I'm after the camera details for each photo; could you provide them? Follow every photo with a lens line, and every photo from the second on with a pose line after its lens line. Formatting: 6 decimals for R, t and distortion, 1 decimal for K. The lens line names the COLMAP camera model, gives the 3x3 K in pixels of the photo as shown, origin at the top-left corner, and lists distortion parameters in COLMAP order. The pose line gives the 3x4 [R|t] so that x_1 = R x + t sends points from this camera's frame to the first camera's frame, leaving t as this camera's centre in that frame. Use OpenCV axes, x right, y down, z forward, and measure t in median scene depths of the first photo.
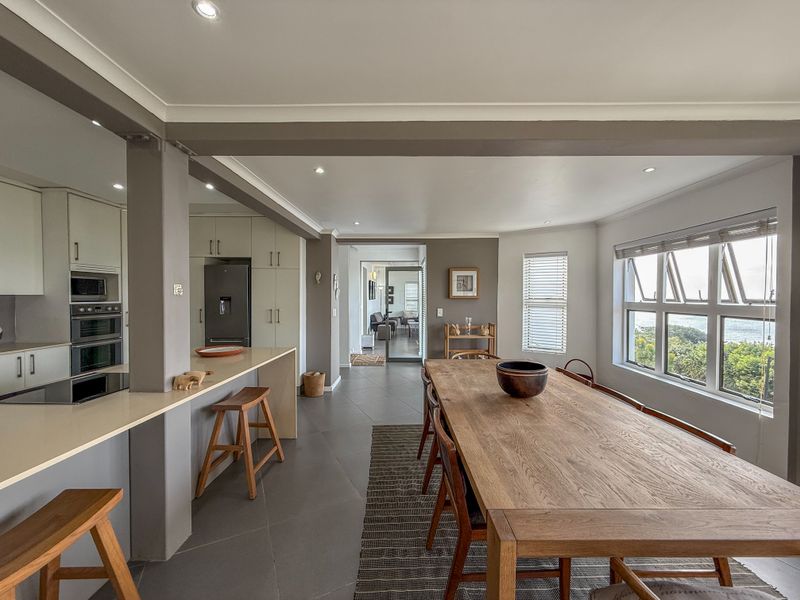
lens RADIAL K [[318.0, 0, 400.0], [0, 318.0, 300.0], [0, 0, 1]] dist [-0.010981, 0.000123]
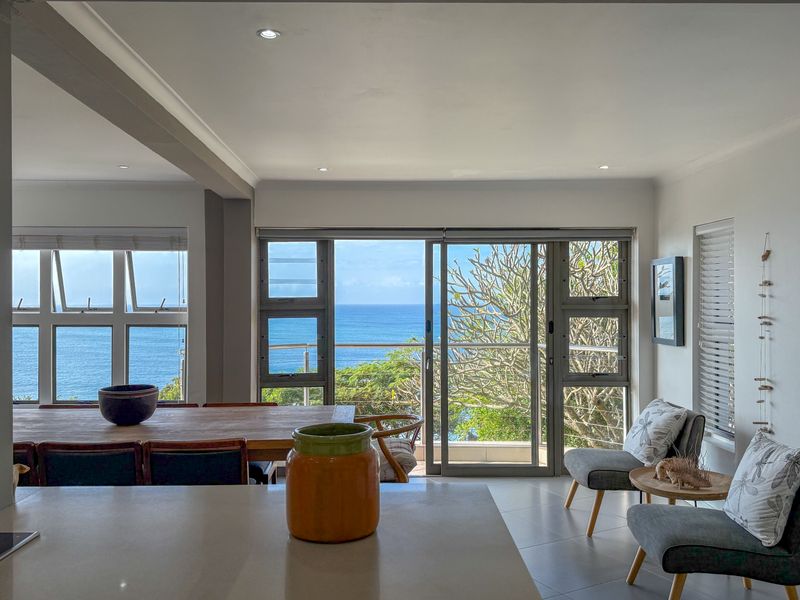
lens RADIAL K [[677.2, 0, 400.0], [0, 677.2, 300.0], [0, 0, 1]] dist [0.071393, -0.143306]
pose [[-0.027089, 0.003053, 0.999628, -0.685891], [0.012918, 0.999913, -0.002704, -0.006759], [-0.999550, 0.012840, -0.027126, 0.136272]]
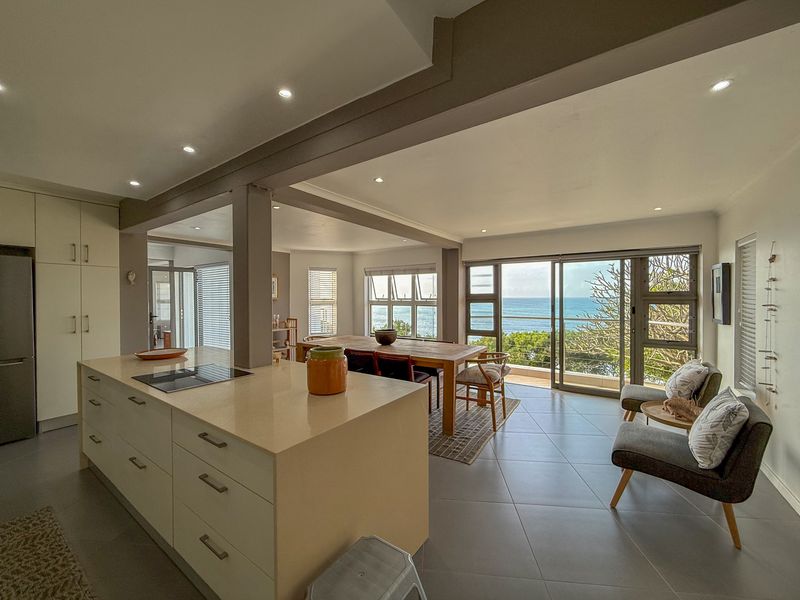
lens RADIAL K [[318.0, 0, 400.0], [0, 318.0, 300.0], [0, 0, 1]] dist [-0.010981, 0.000123]
pose [[0.550529, -0.011889, 0.834731, -0.618101], [0.014991, 0.999878, 0.004354, -0.001750], [-0.834681, 0.010117, 0.550641, -0.115666]]
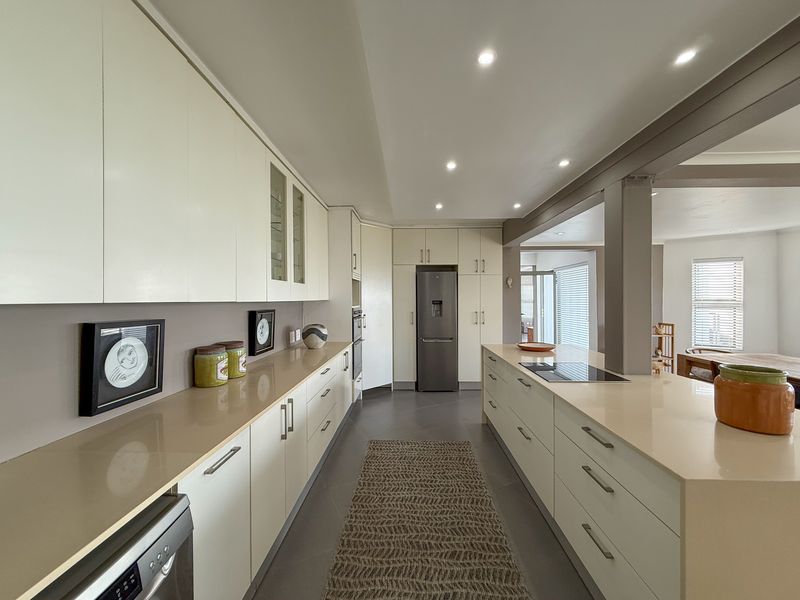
lens RADIAL K [[318.0, 0, 400.0], [0, 318.0, 300.0], [0, 0, 1]] dist [-0.010981, 0.000123]
pose [[0.999702, -0.007248, -0.023317, -0.653237], [0.007045, 0.999937, -0.008755, -0.003184], [0.023379, 0.008588, 0.999690, -0.115845]]
